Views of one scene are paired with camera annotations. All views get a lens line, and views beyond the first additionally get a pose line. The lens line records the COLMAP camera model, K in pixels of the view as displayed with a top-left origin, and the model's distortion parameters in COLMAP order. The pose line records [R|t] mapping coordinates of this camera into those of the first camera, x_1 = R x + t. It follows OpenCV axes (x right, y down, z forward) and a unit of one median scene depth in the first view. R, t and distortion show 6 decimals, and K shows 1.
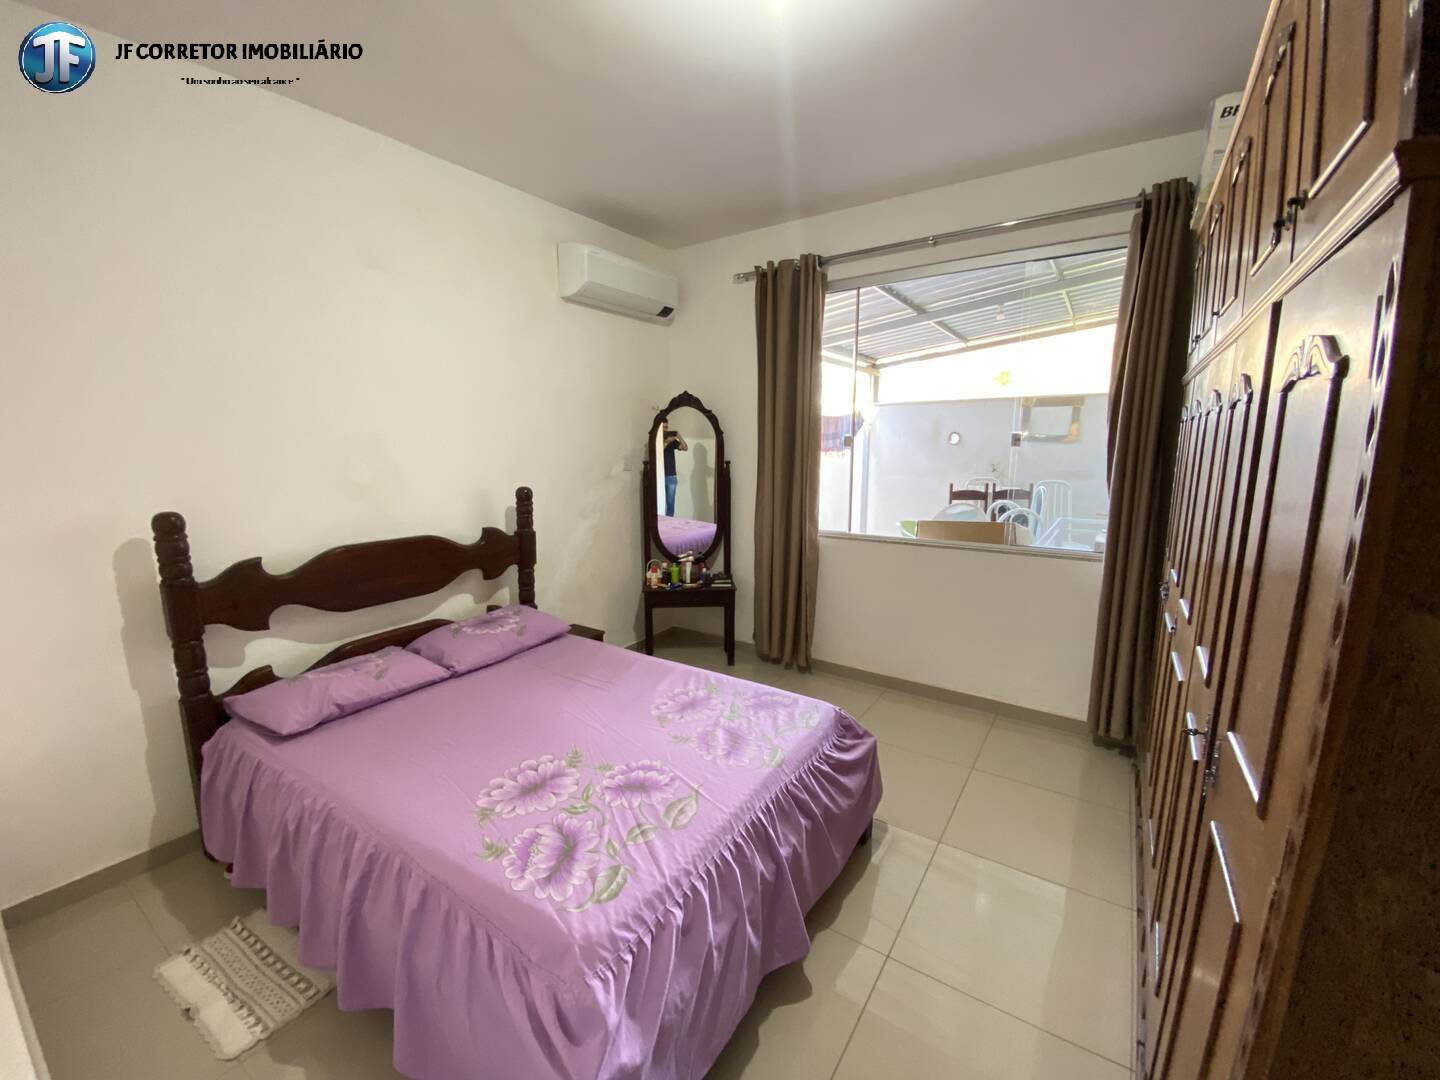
lens RADIAL K [[592.5, 0, 717.1], [0, 592.5, 542.9], [0, 0, 1]] dist [0.023255, -0.022157]
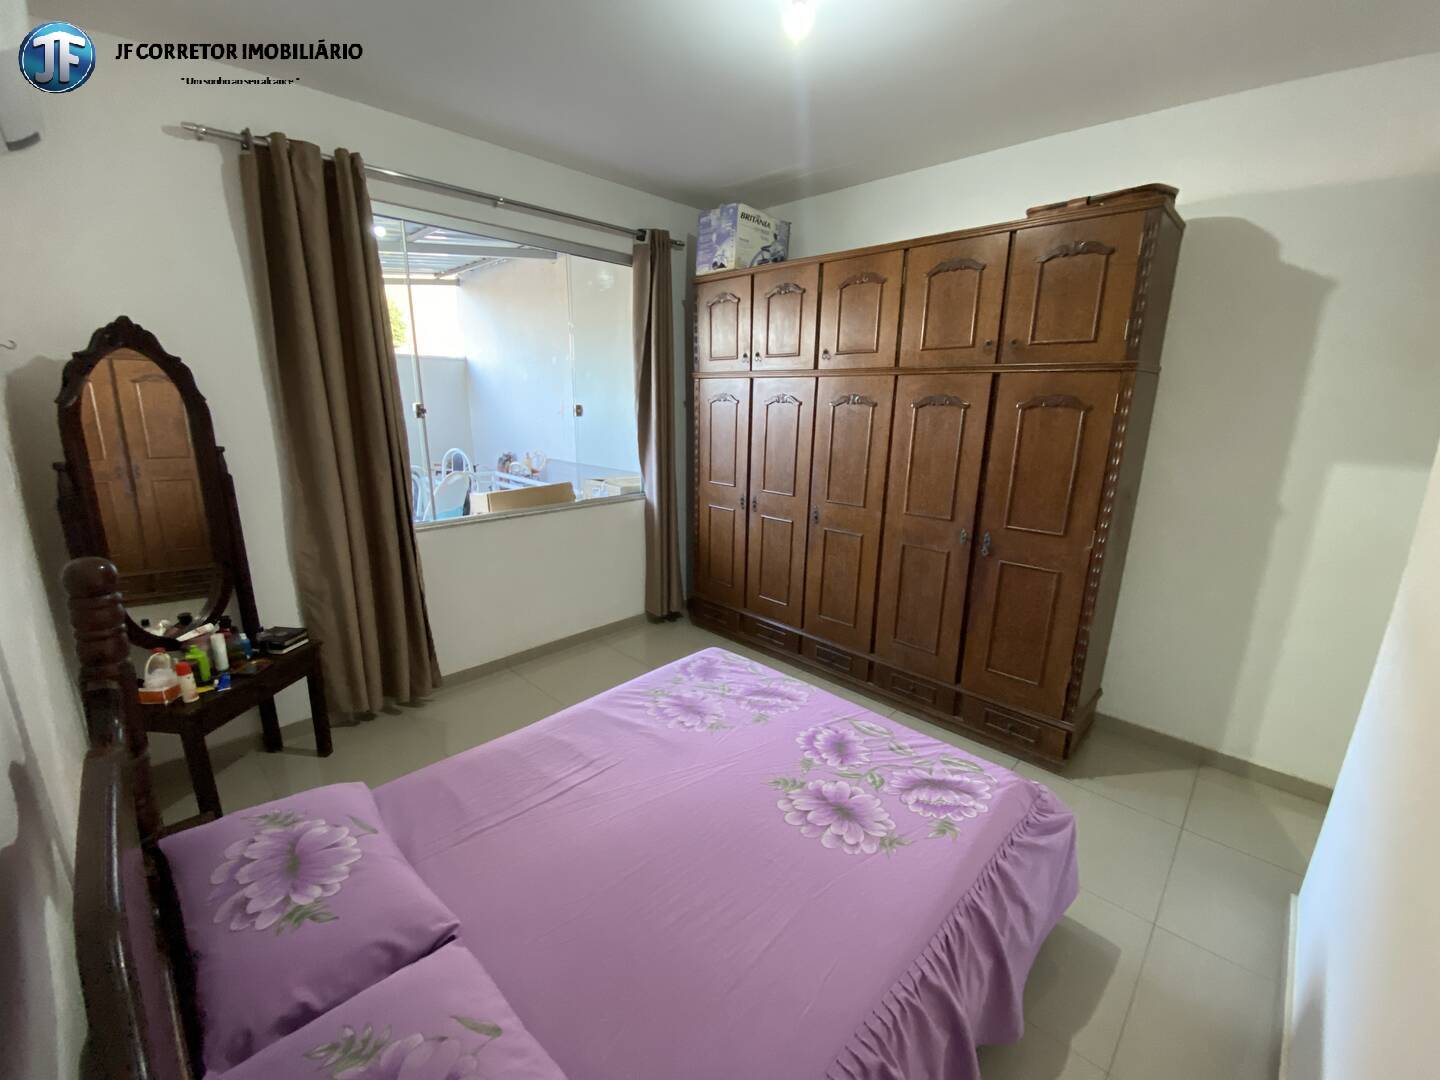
lens RADIAL K [[592.5, 0, 717.1], [0, 592.5, 542.9], [0, 0, 1]] dist [0.023255, -0.022157]
pose [[0.159406, -0.234281, 0.959011, -0.920020], [0.152281, 0.965641, 0.210589, -0.180404], [-0.975397, 0.112470, 0.189606, 0.780424]]
